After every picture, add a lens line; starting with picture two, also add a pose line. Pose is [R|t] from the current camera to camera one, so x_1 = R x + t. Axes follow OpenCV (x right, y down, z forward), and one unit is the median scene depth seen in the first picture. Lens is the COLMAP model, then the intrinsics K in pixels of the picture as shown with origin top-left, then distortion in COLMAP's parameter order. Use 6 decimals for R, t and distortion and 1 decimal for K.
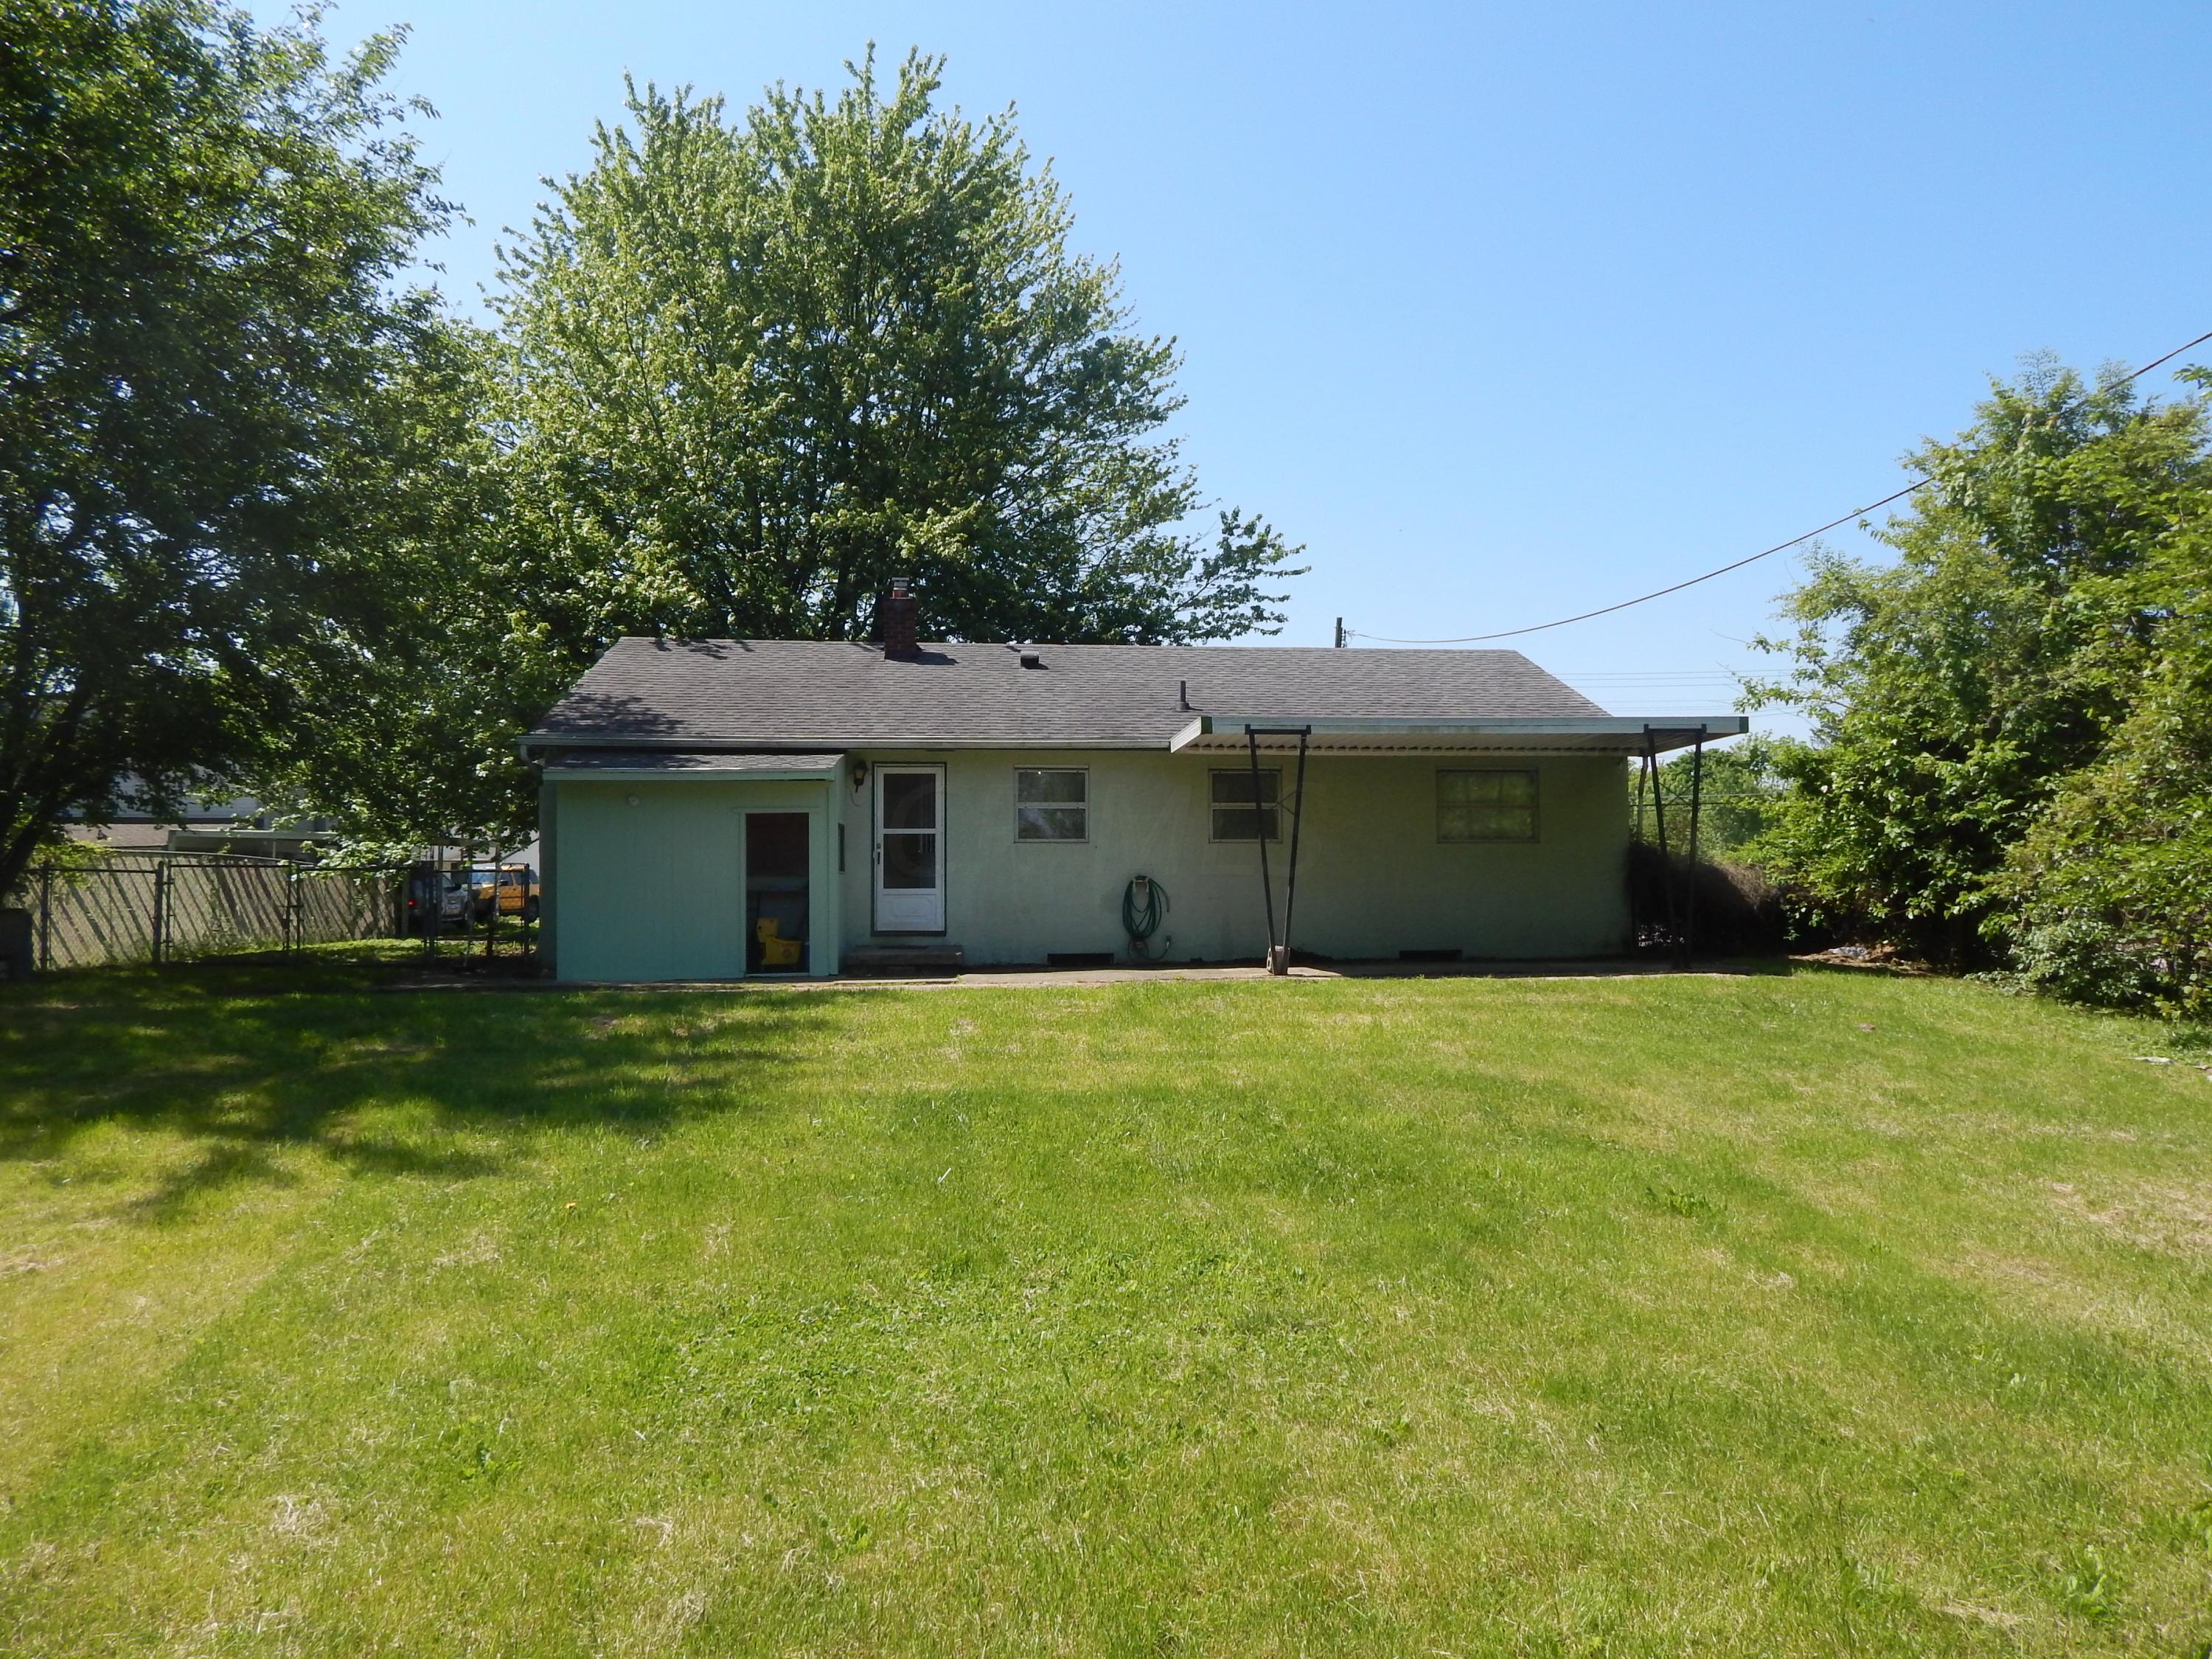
lens RADIAL K [[1445.4, 0, 1112.1], [0, 1445.4, 827.3], [0, 0, 1]] dist [0.000972, -0.005351]
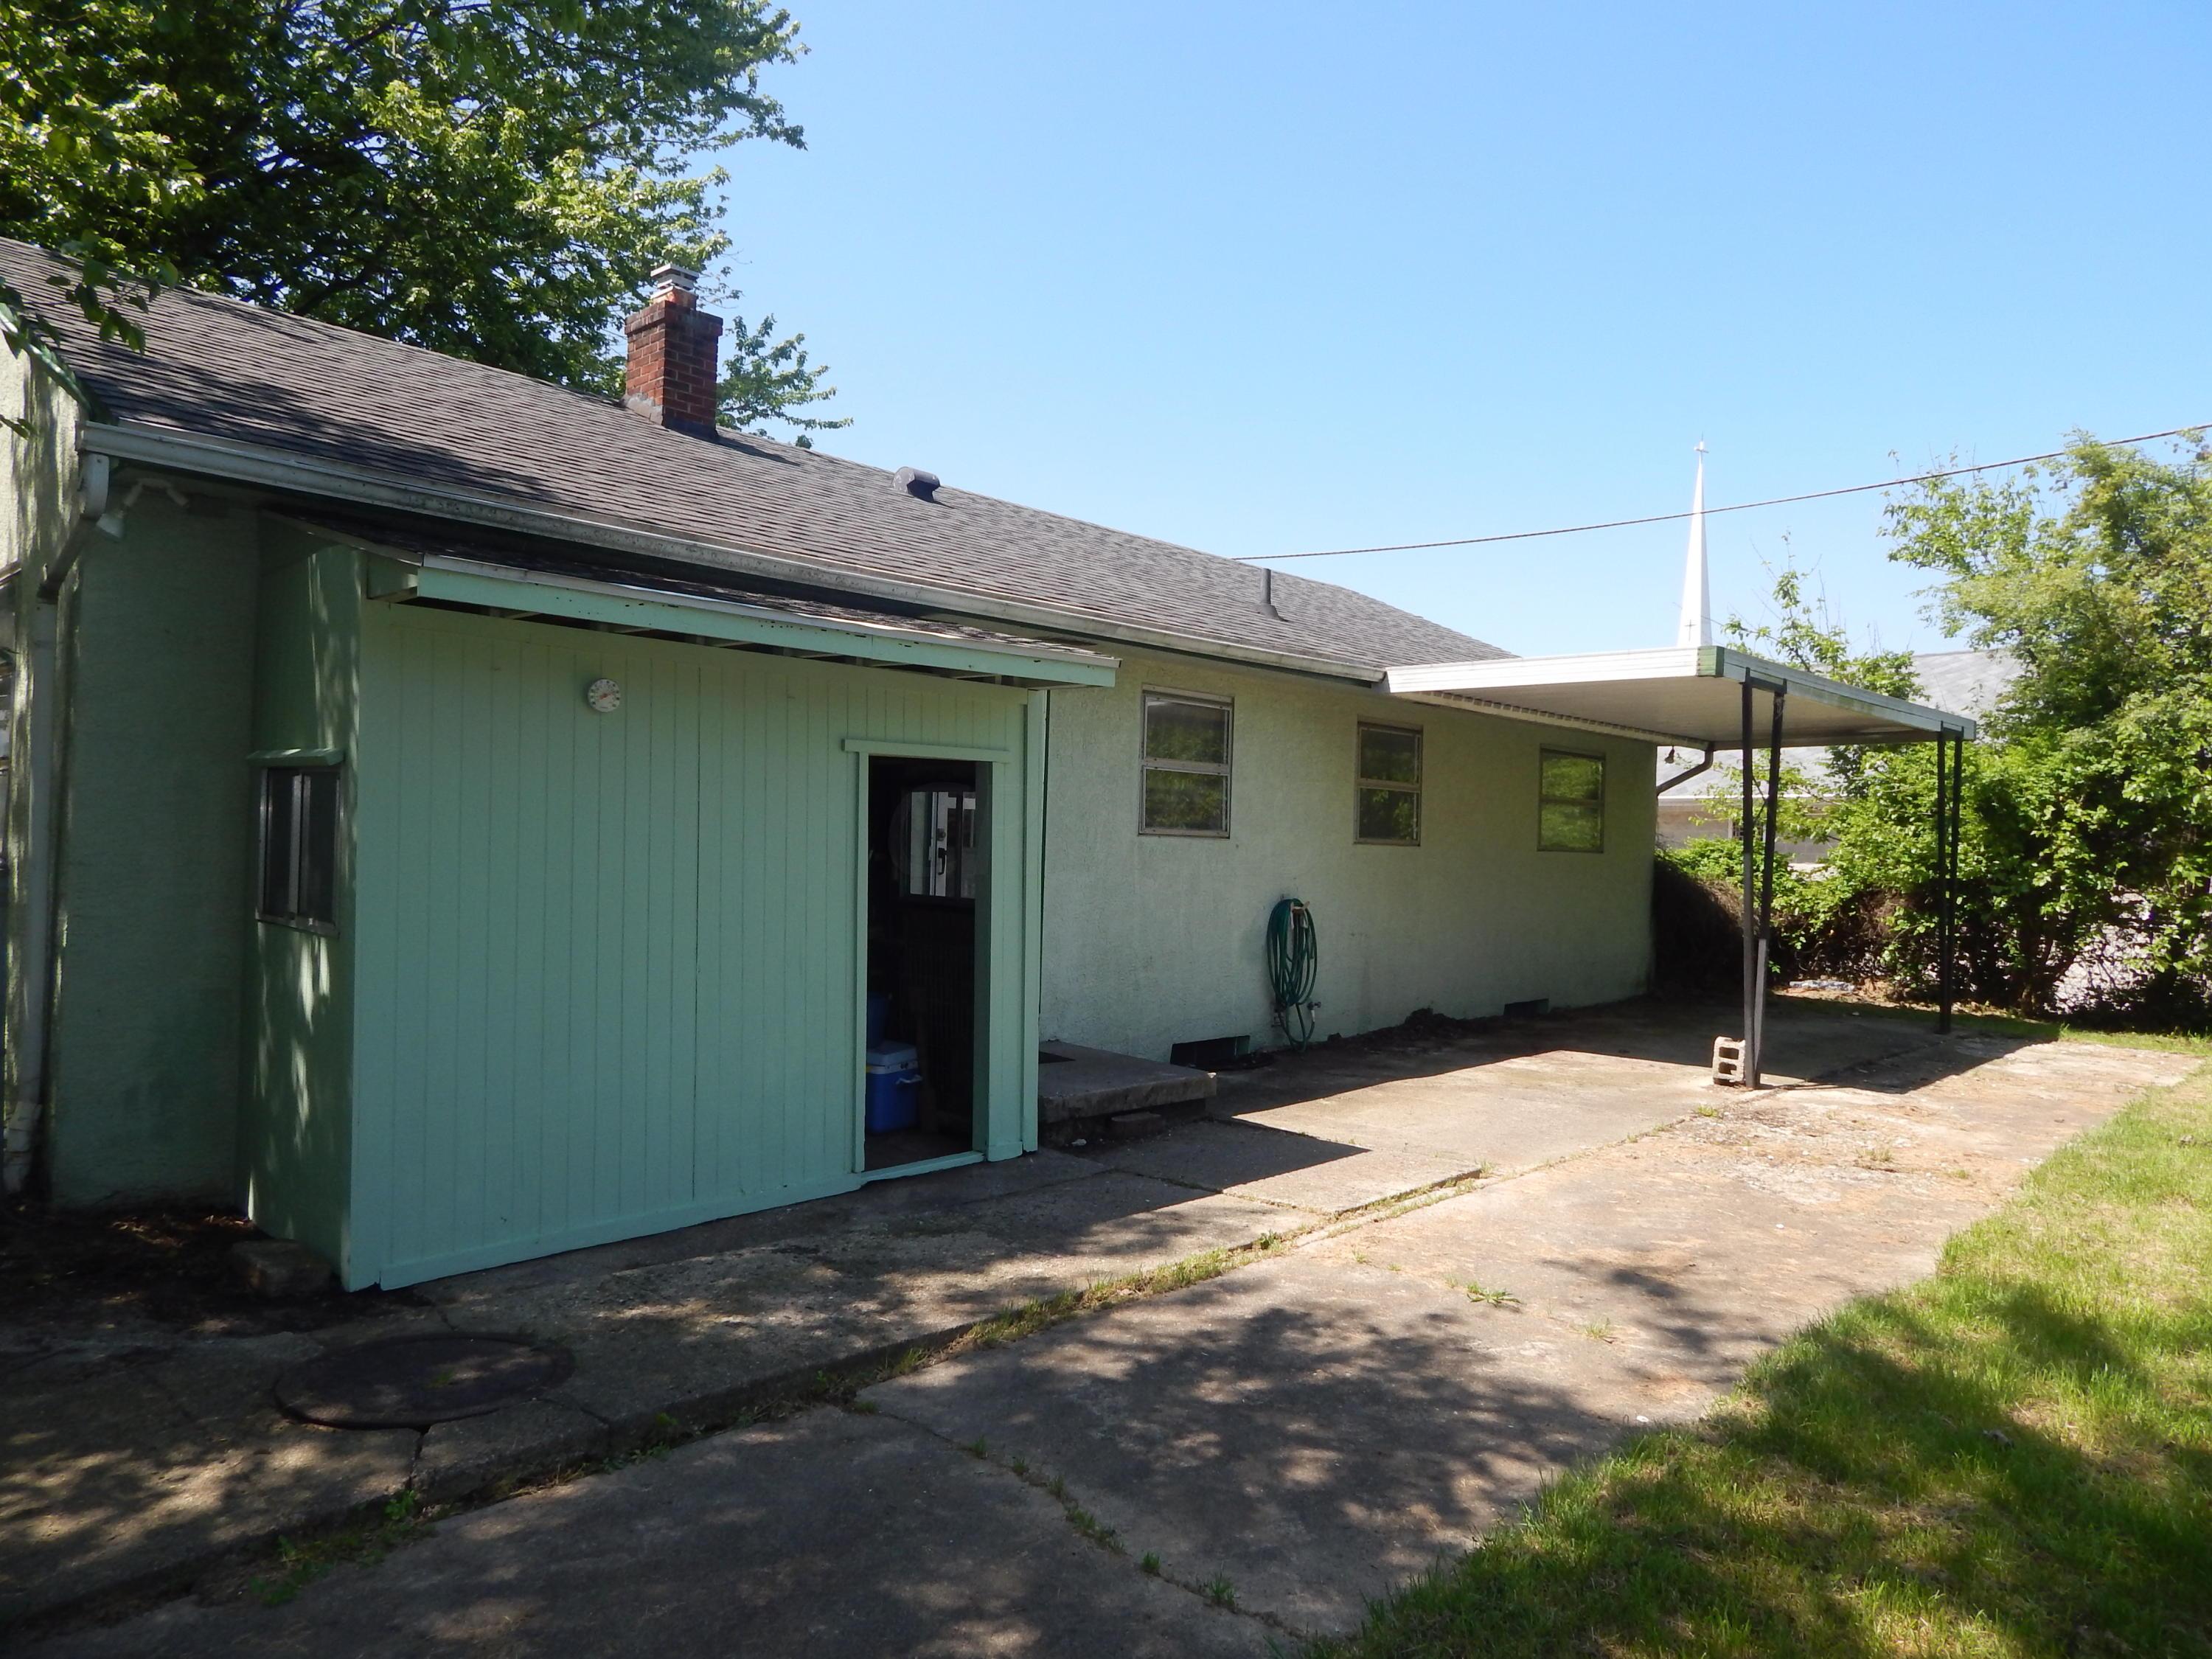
lens RADIAL K [[1445.4, 0, 1120.6], [0, 1445.4, 842.5], [0, 0, 1]] dist [0.000972, -0.005351]
pose [[0.753521, 0.027866, 0.656833, -0.397891], [-0.063161, 0.997548, 0.030138, -0.001774], [-0.654383, -0.064196, 0.753433, 0.595383]]
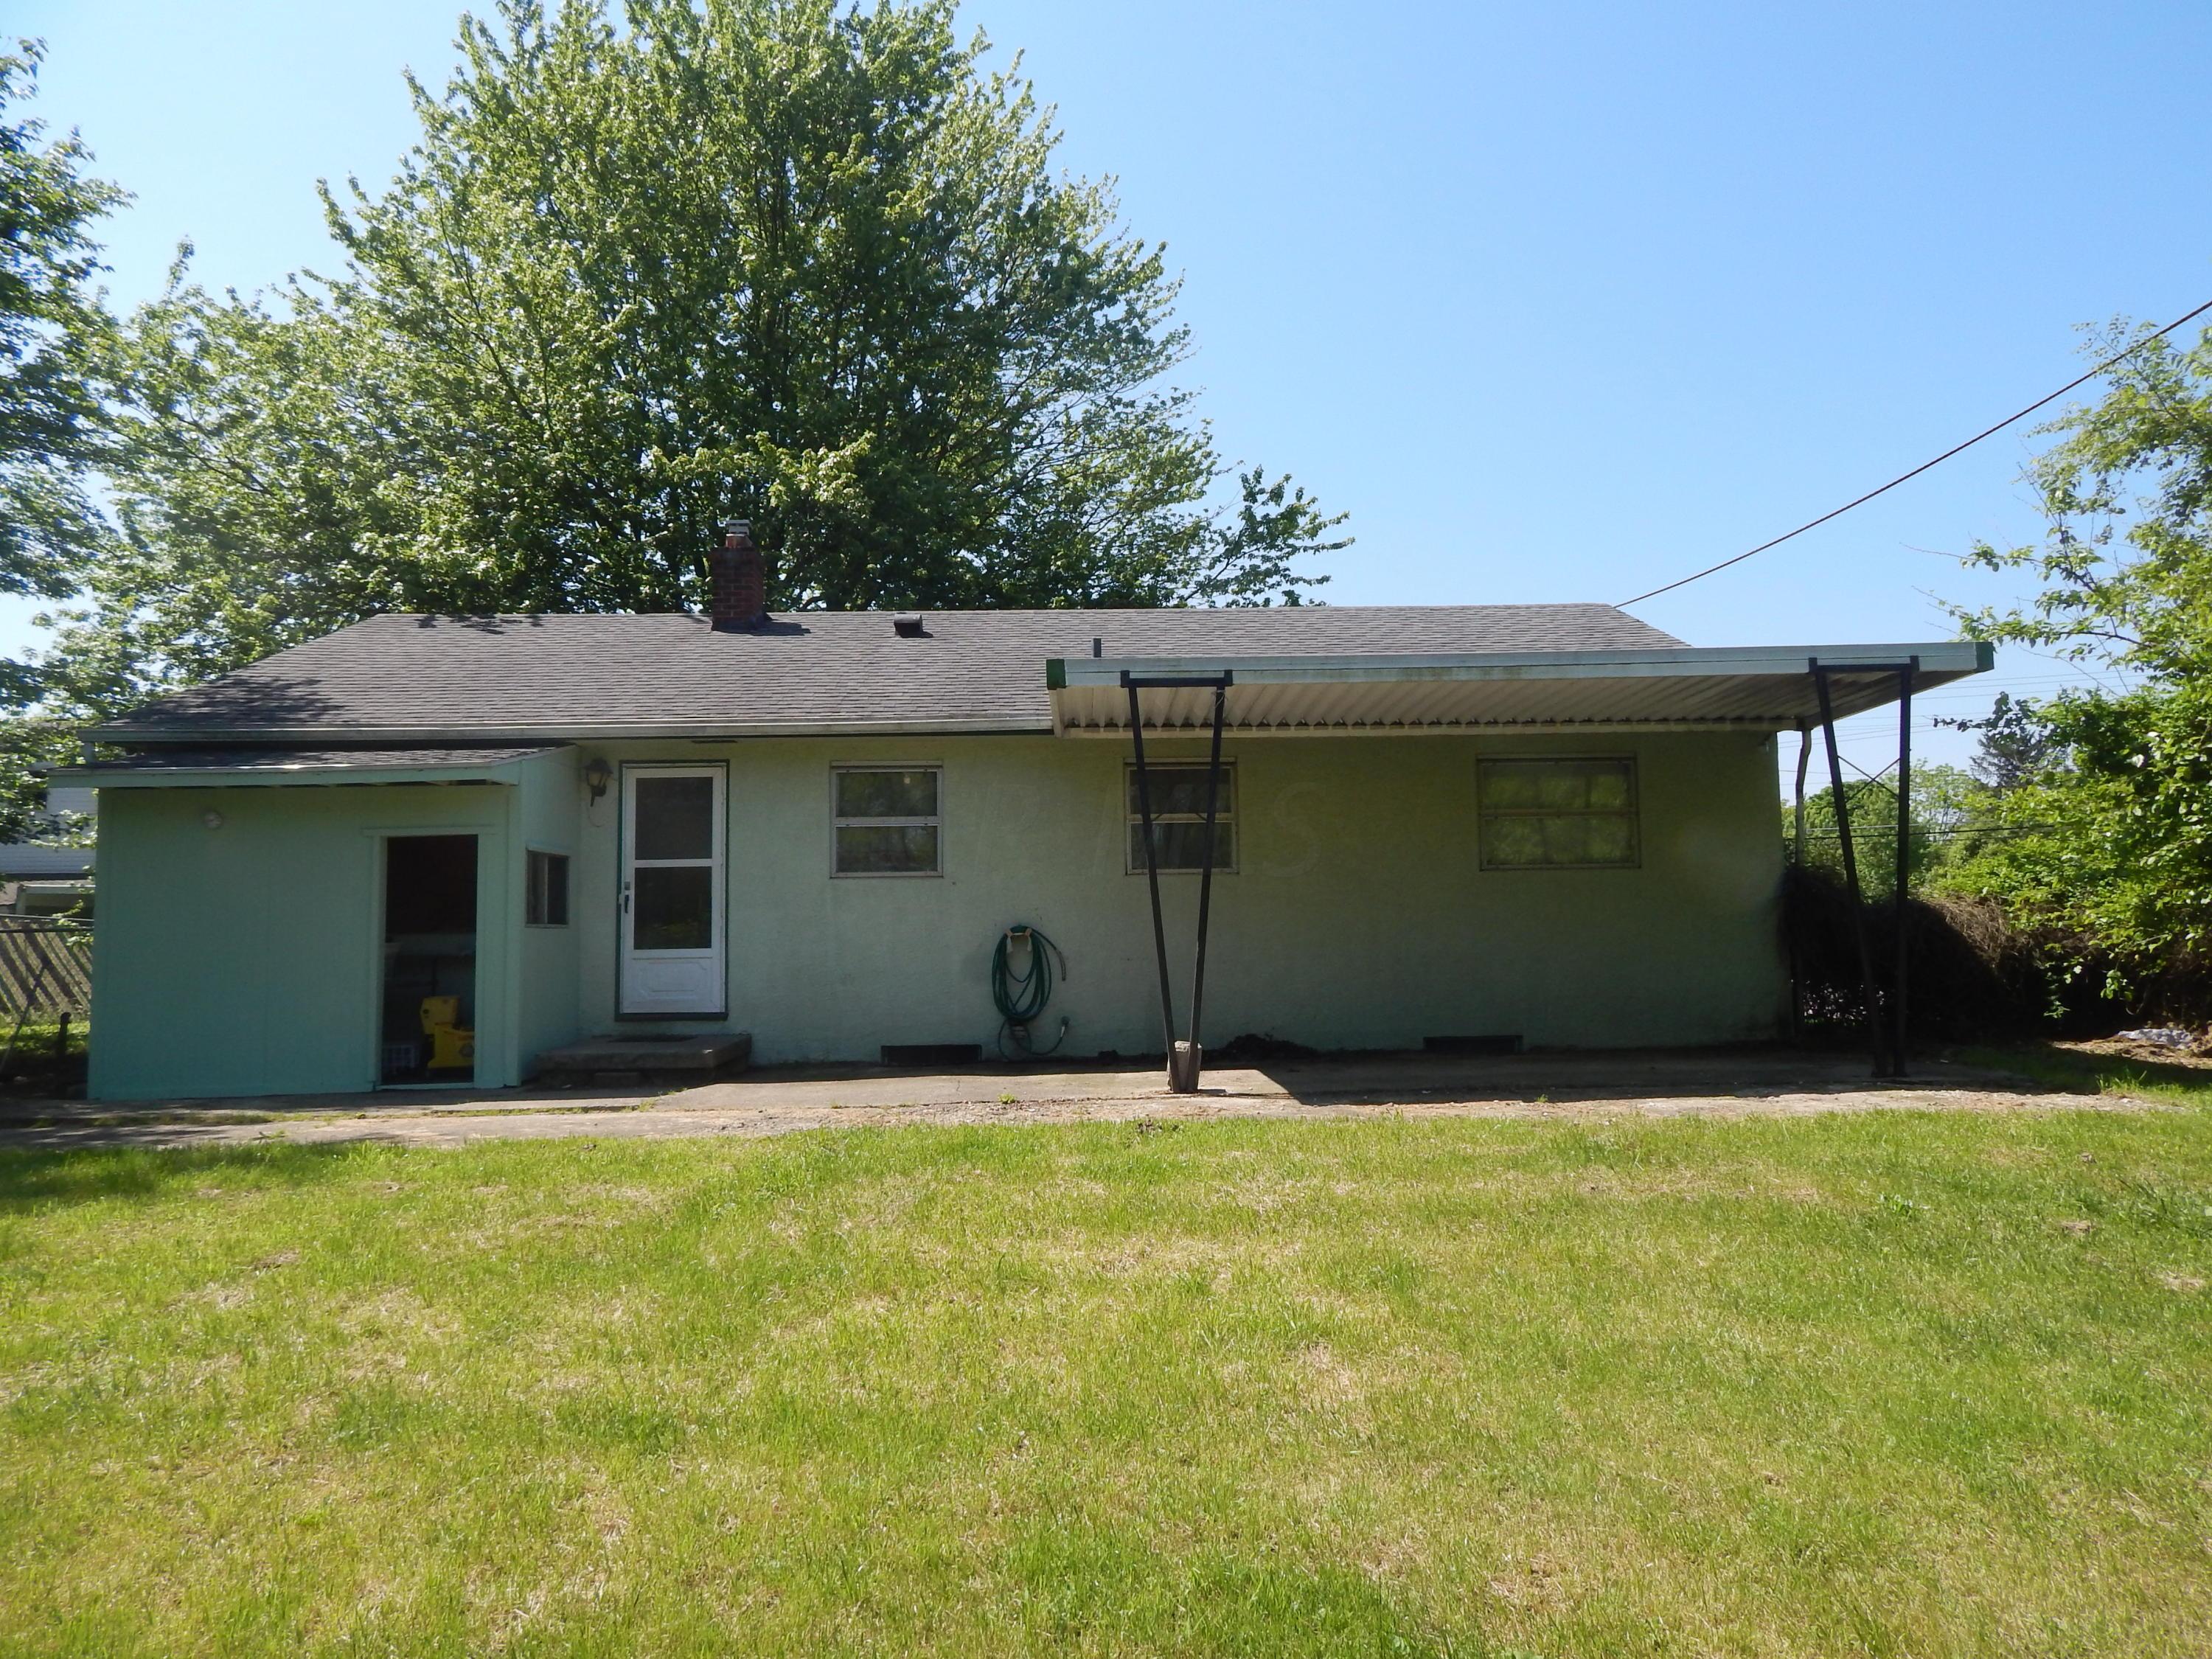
lens RADIAL K [[1445.4, 0, 1118.0], [0, 1445.4, 827.8], [0, 0, 1]] dist [0.000972, -0.005351]
pose [[0.996881, -0.016294, -0.077222, 0.112969], [0.013523, 0.999250, -0.036275, 0.012898], [0.077756, 0.035118, 0.996354, 0.337321]]
